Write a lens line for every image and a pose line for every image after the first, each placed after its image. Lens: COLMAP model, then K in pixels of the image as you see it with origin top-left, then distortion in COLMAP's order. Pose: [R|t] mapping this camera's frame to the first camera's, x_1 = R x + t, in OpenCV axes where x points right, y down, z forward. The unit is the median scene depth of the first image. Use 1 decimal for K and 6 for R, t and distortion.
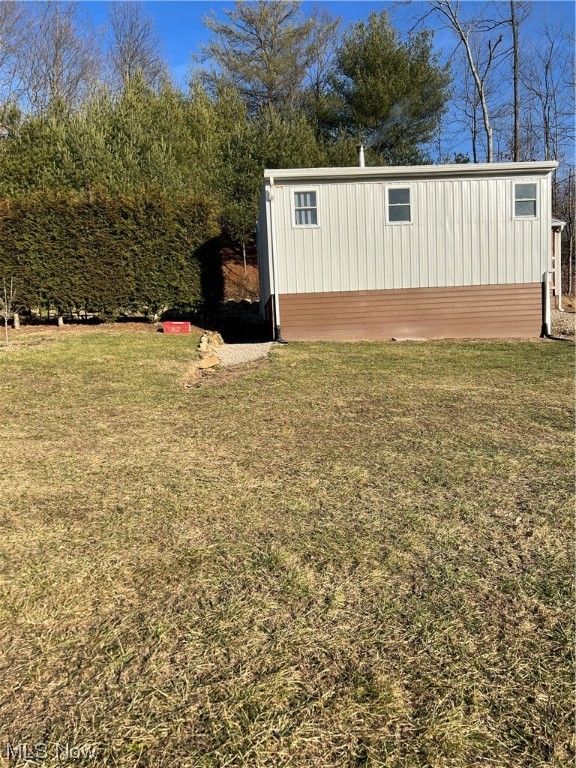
lens RADIAL K [[575.5, 0, 283.0], [0, 575.5, 386.1], [0, 0, 1]] dist [0.054766, -0.060852]
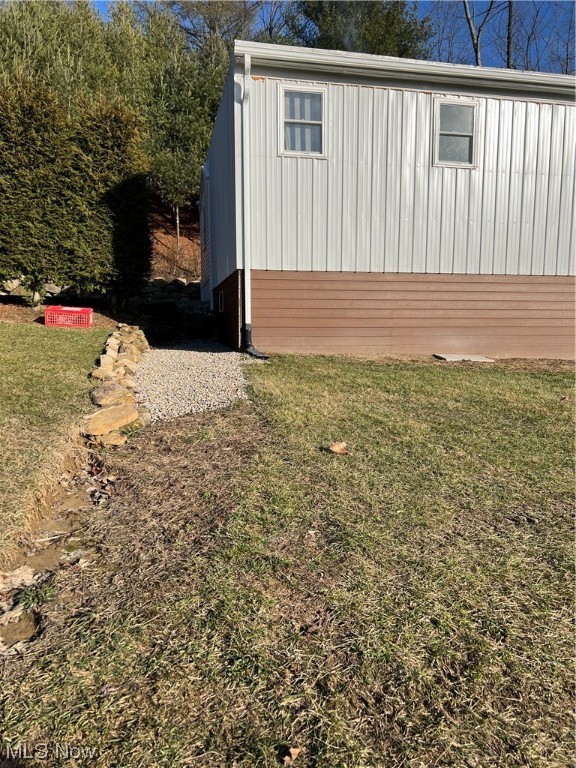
lens RADIAL K [[575.5, 0, 293.9], [0, 575.5, 381.1], [0, 0, 1]] dist [0.054766, -0.060852]
pose [[0.988123, 0.032840, 0.150116, -0.042579], [-0.034861, 0.999333, 0.010855, -0.051009], [-0.149660, -0.015959, 0.988609, 0.381674]]
